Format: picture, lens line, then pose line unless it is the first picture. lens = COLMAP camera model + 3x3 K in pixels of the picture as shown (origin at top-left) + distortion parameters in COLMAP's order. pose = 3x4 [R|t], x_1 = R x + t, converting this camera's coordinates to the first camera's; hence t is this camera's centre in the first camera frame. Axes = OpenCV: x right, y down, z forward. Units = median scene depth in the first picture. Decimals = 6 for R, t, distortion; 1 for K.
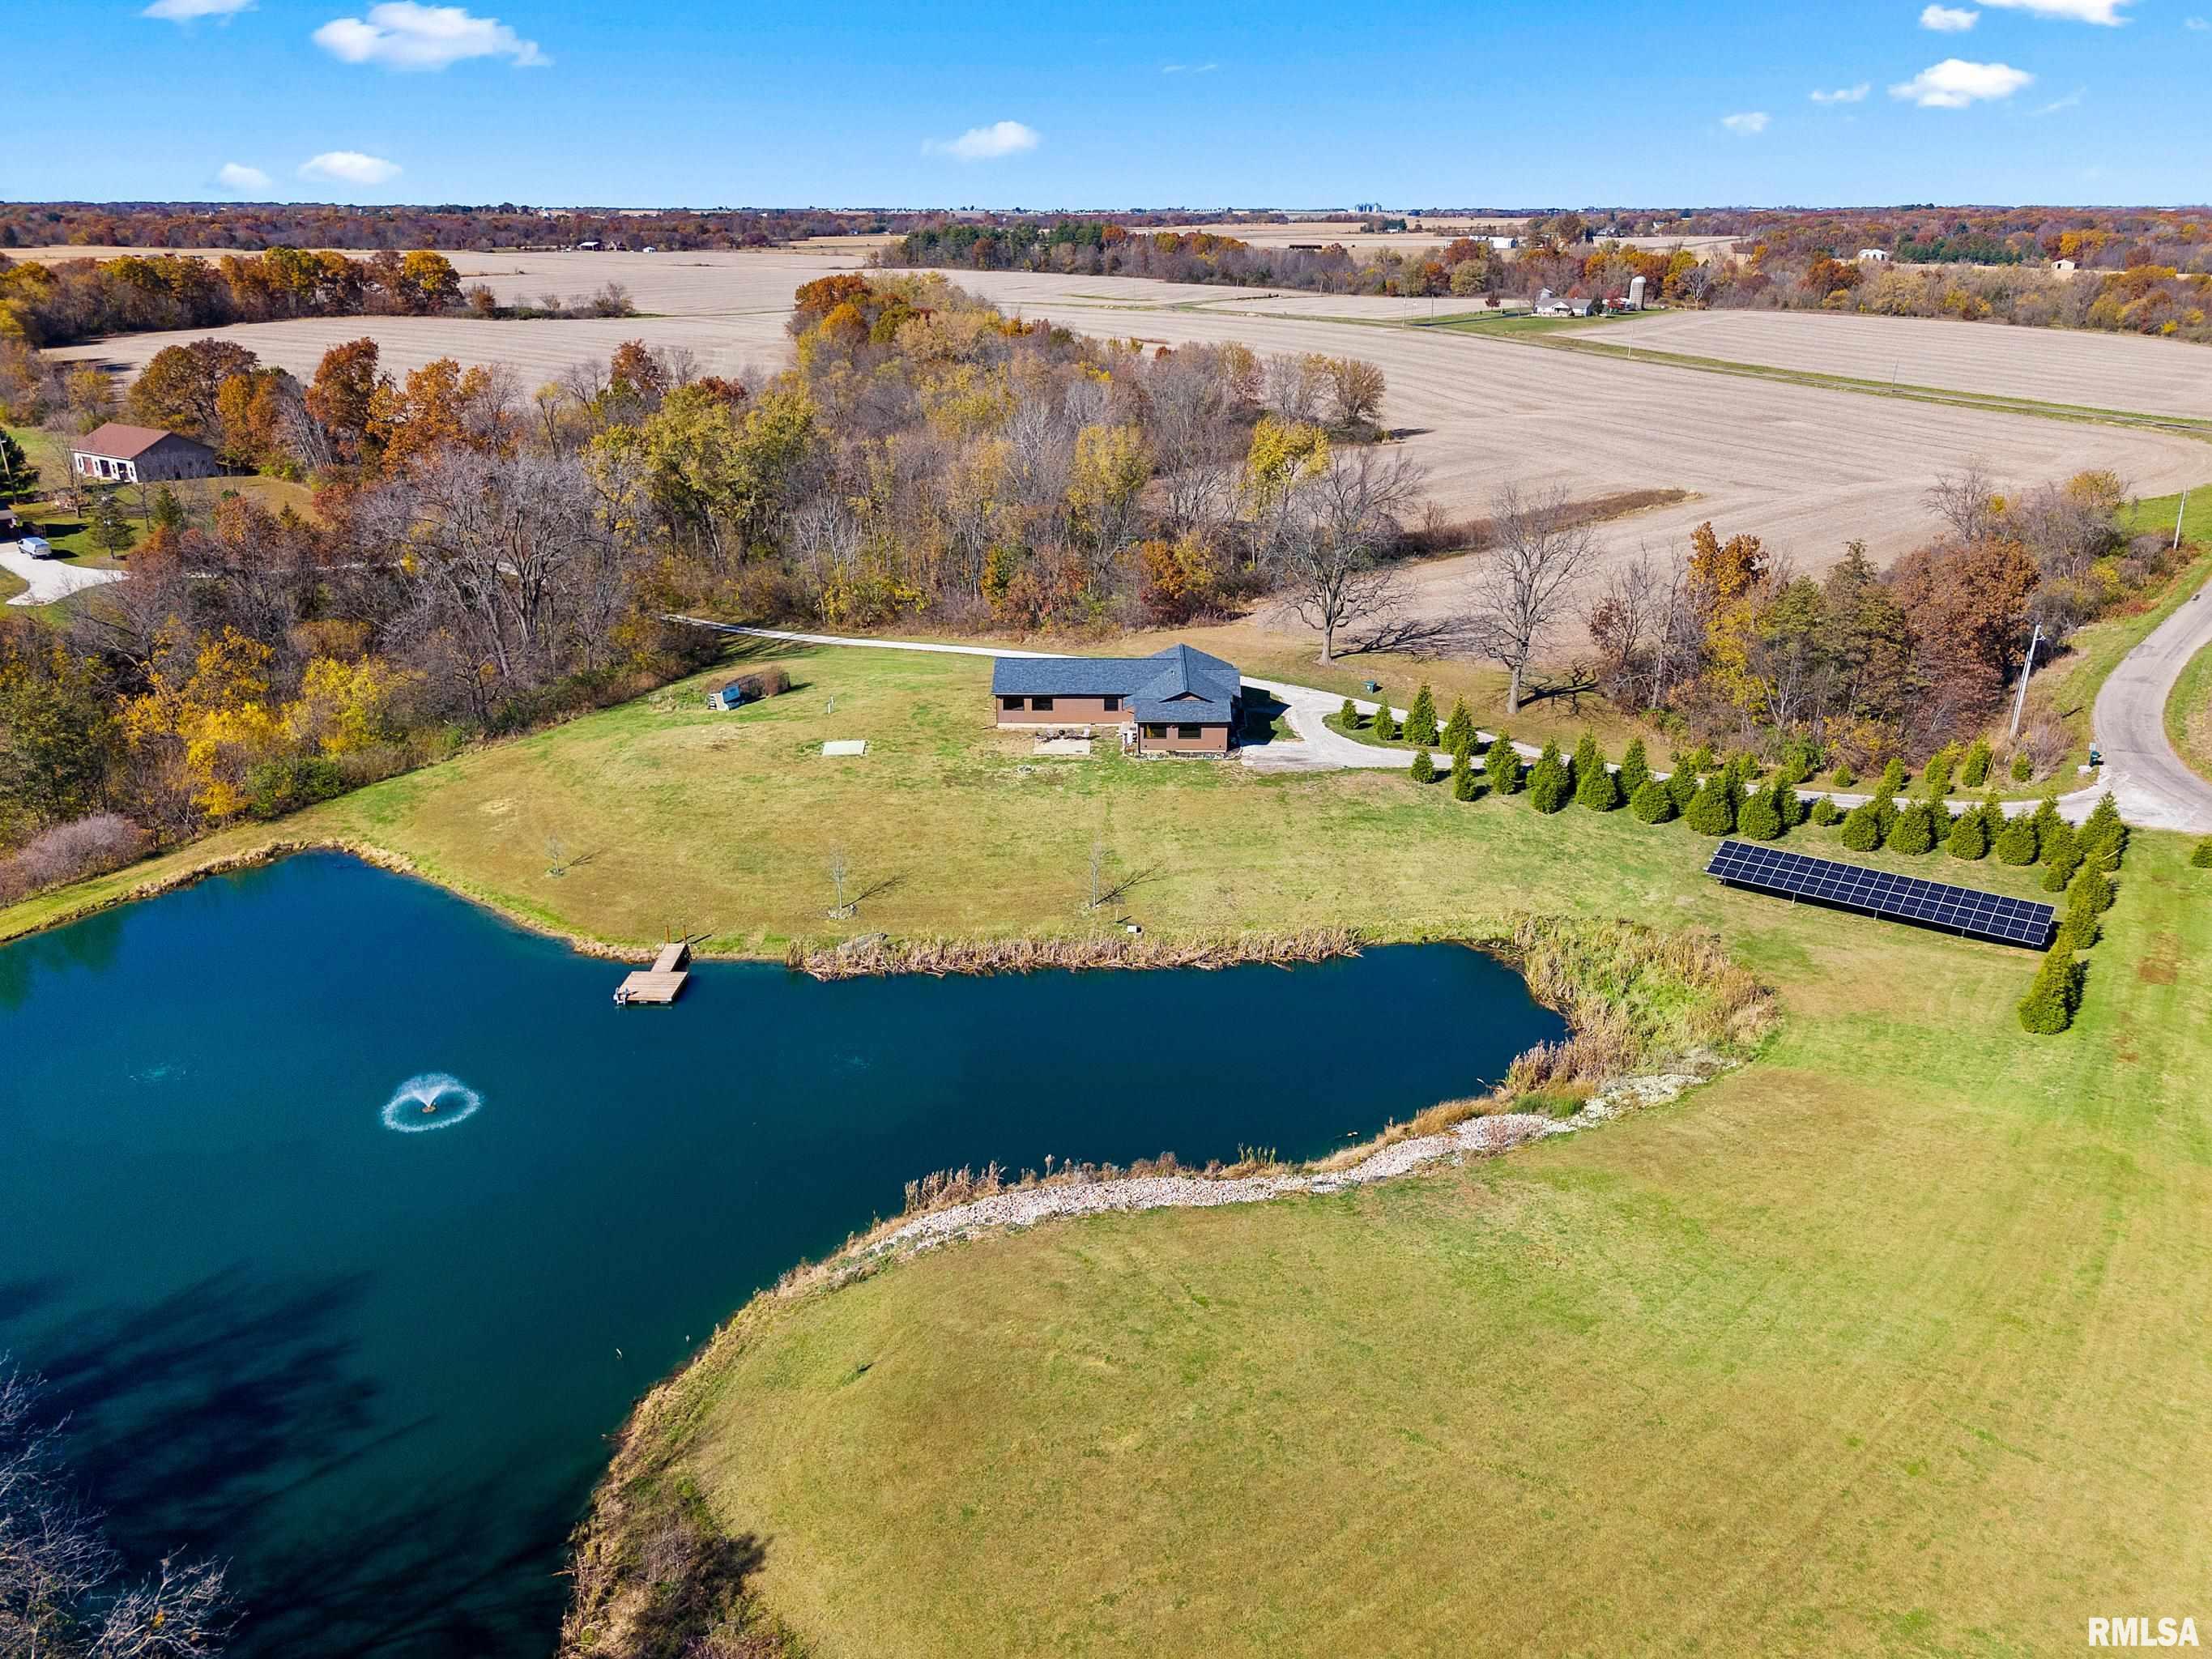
lens RADIAL K [[1616.5, 0, 1106.0], [0, 1616.5, 829.5], [0, 0, 1]] dist [0.096003, -0.104518]
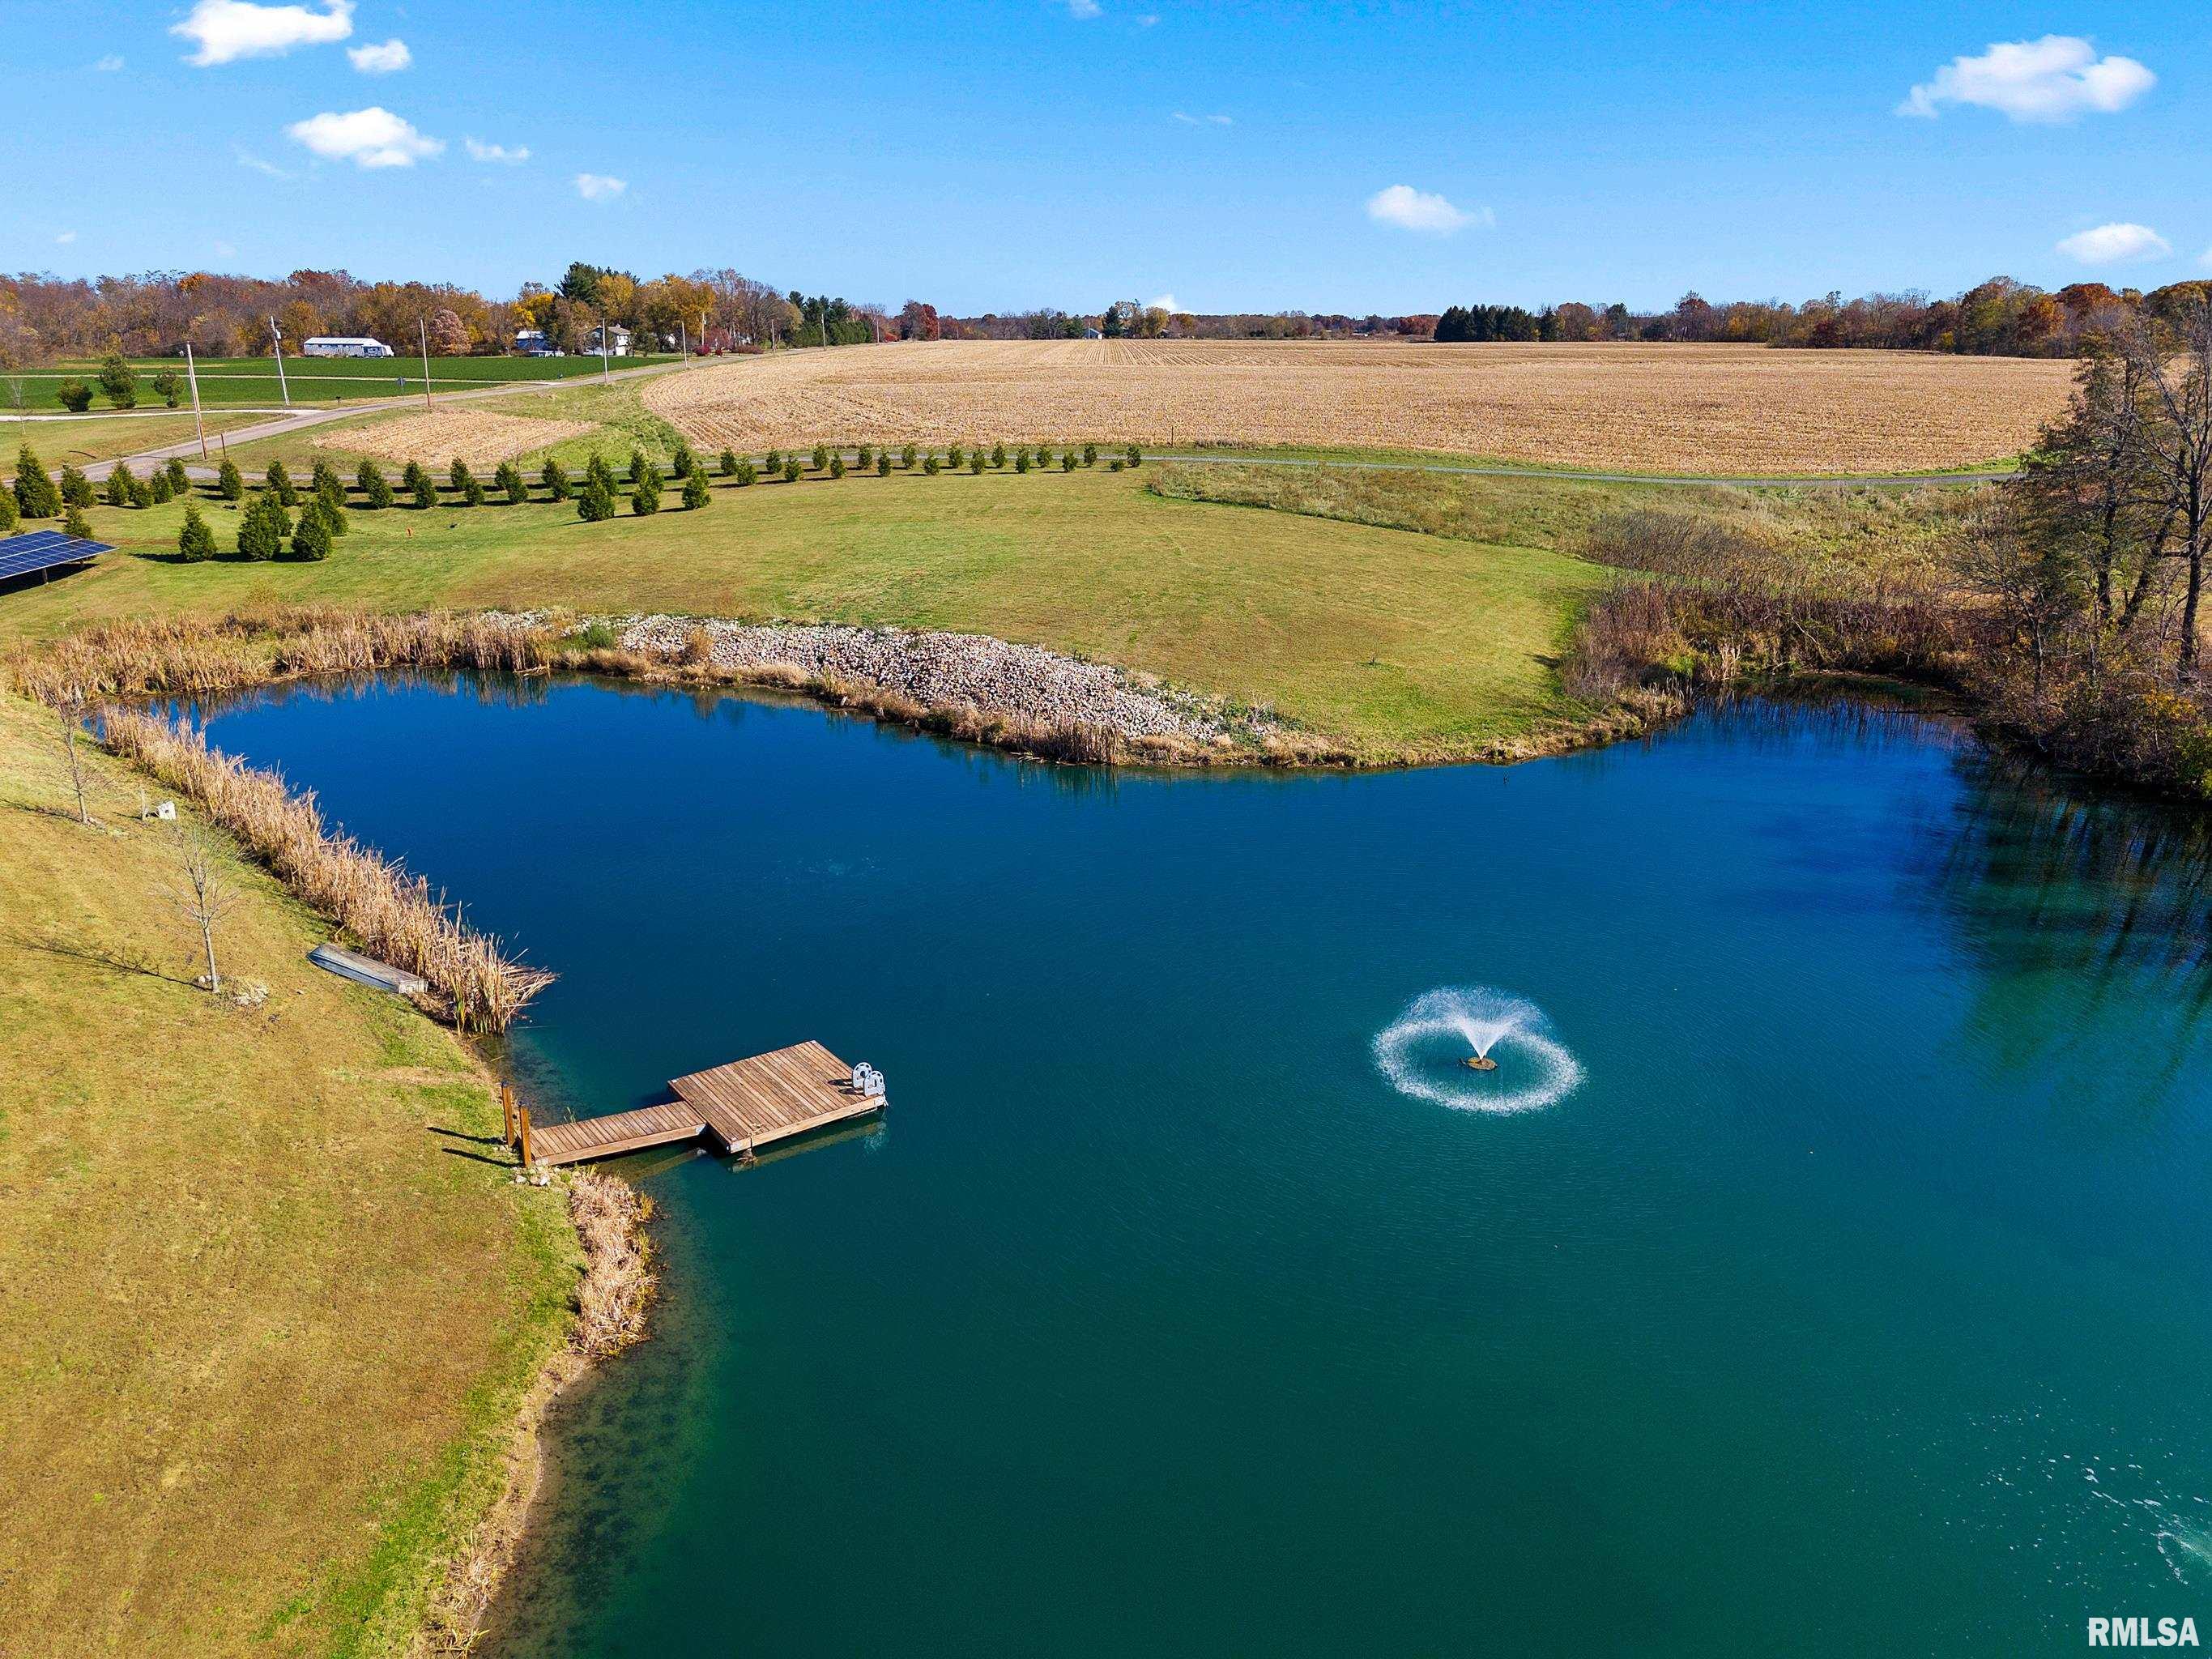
lens RADIAL K [[1616.5, 0, 1106.0], [0, 1616.5, 829.5], [0, 0, 1]] dist [0.096003, -0.104518]
pose [[-0.605538, -0.242706, 0.757903, -0.495643], [0.279408, 0.826893, 0.488036, -0.090996], [-0.745154, 0.507288, -0.432901, 0.918248]]
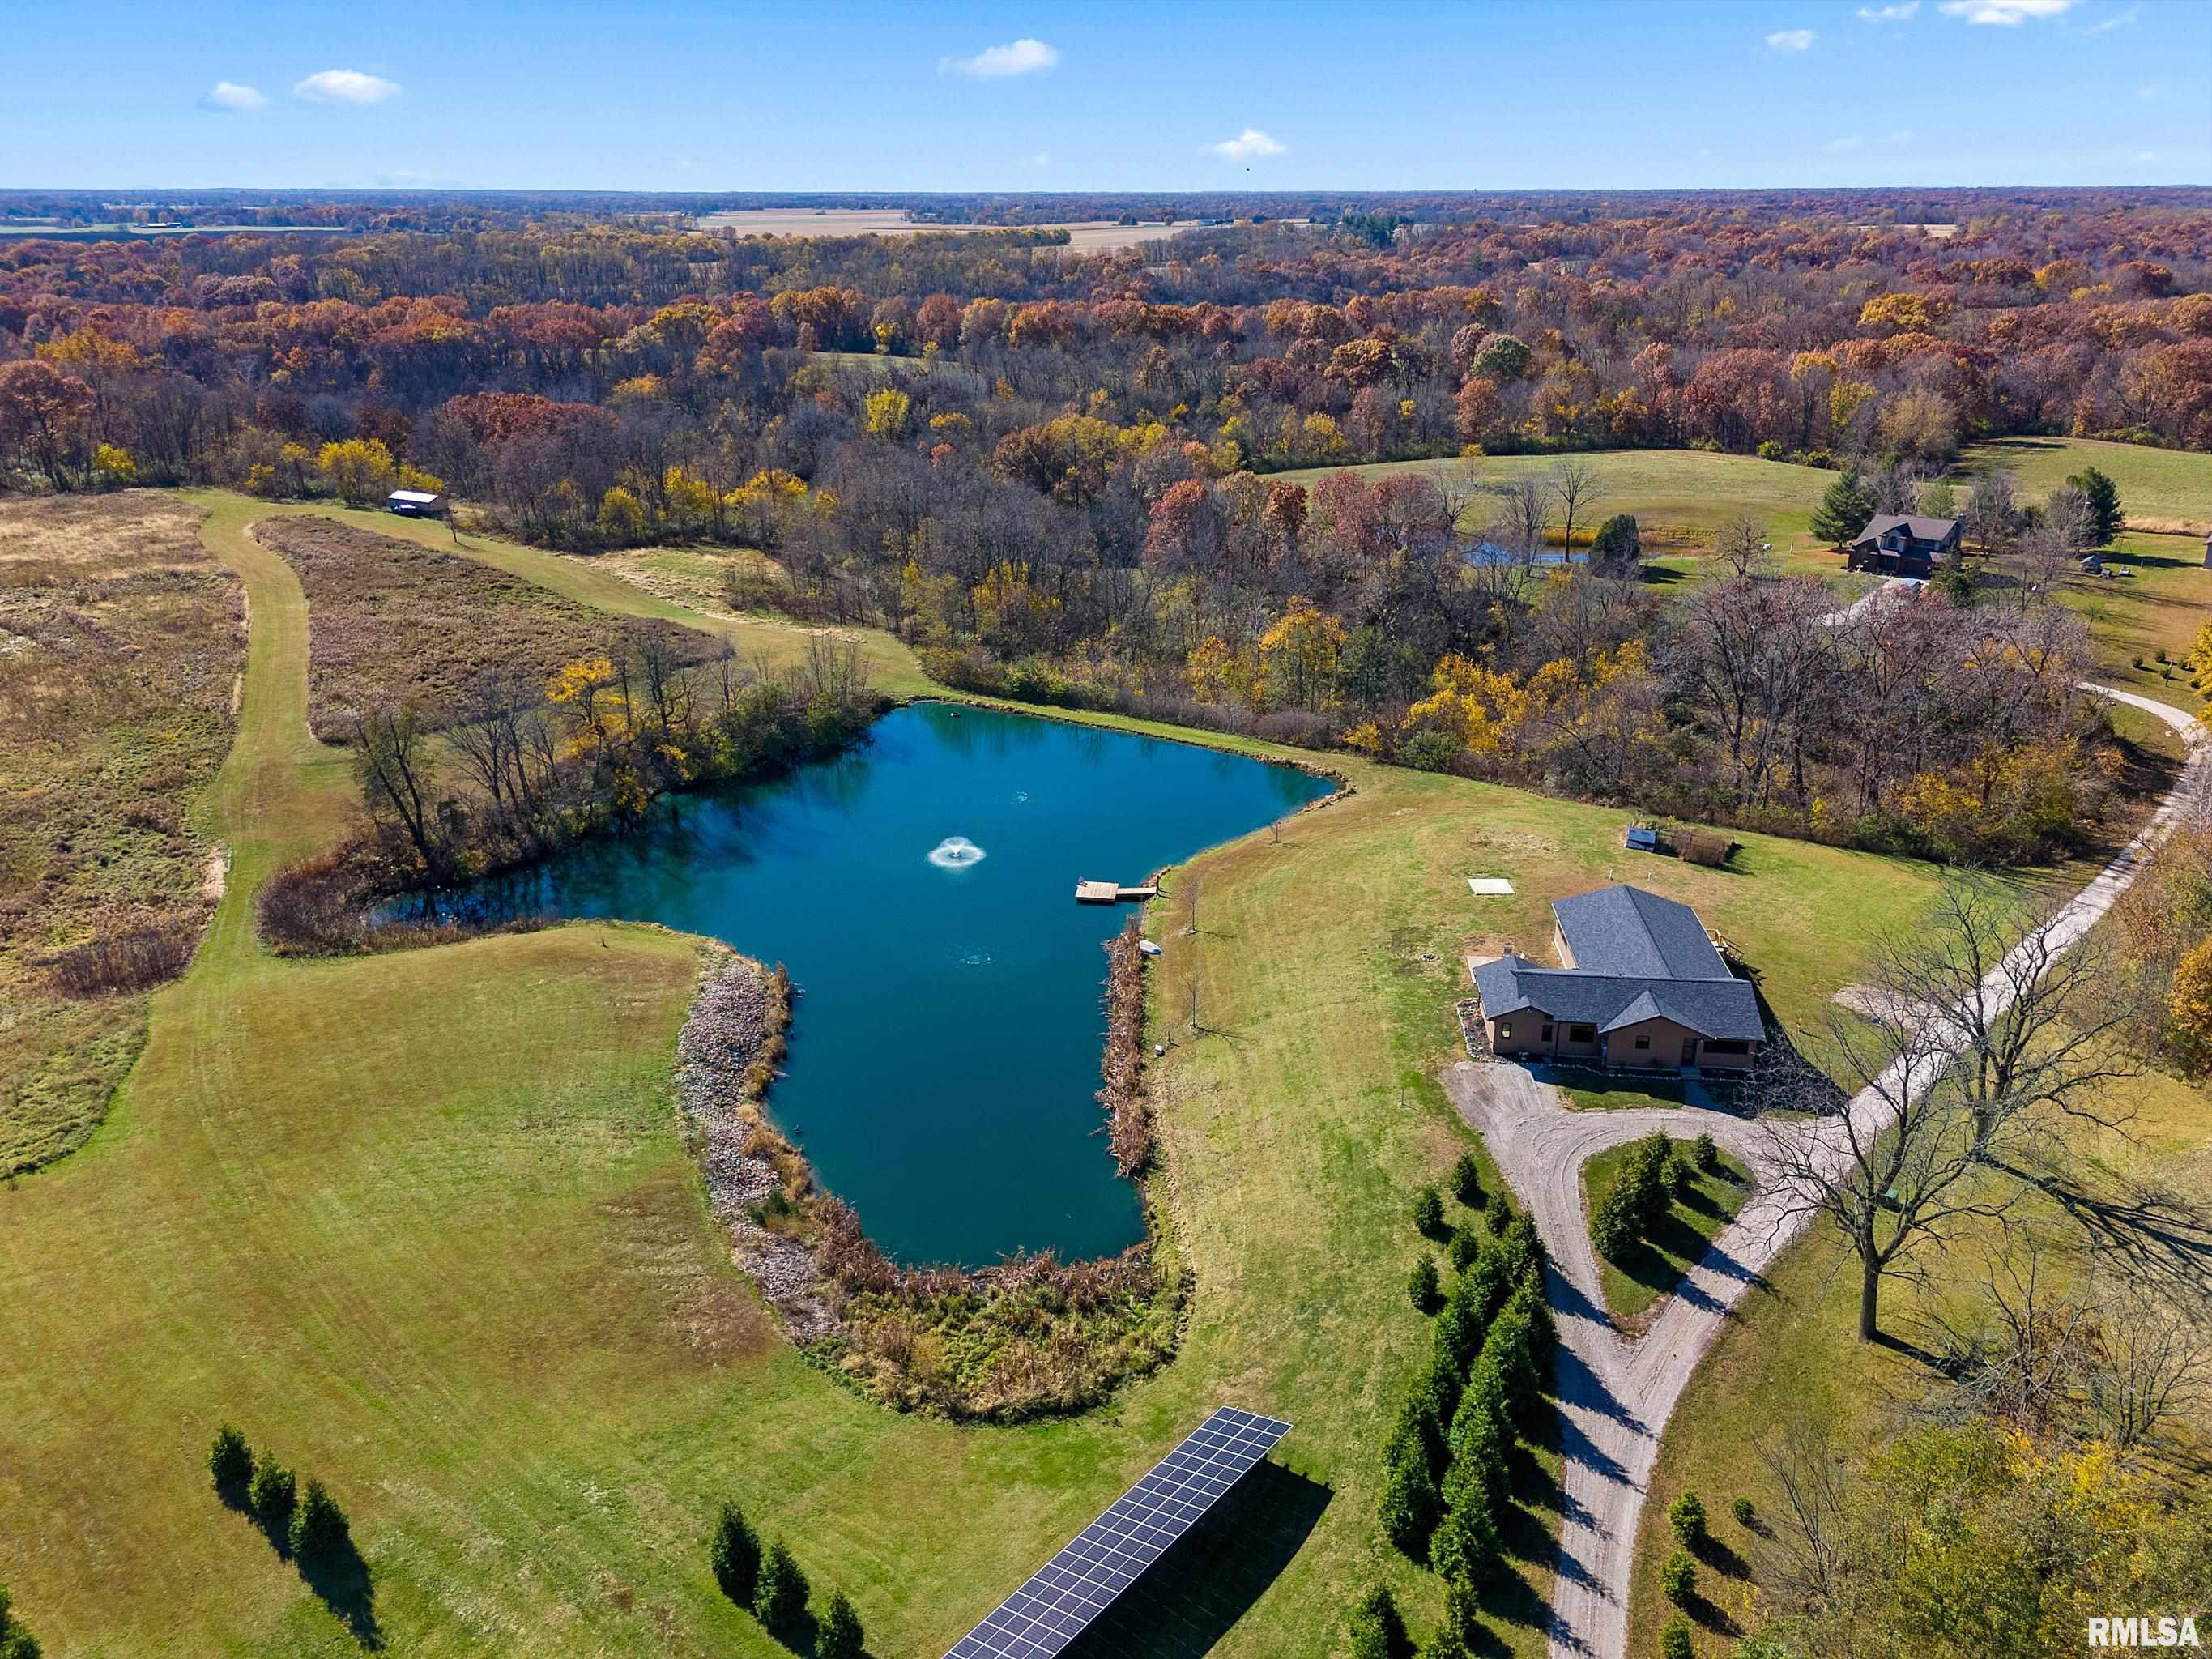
lens RADIAL K [[1616.5, 0, 1106.0], [0, 1616.5, 829.5], [0, 0, 1]] dist [0.096003, -0.104518]
pose [[-0.077943, 0.369634, -0.925903, 0.909526], [-0.350496, 0.859281, 0.372543, -0.429206], [0.933315, 0.353562, 0.062580, 0.764623]]
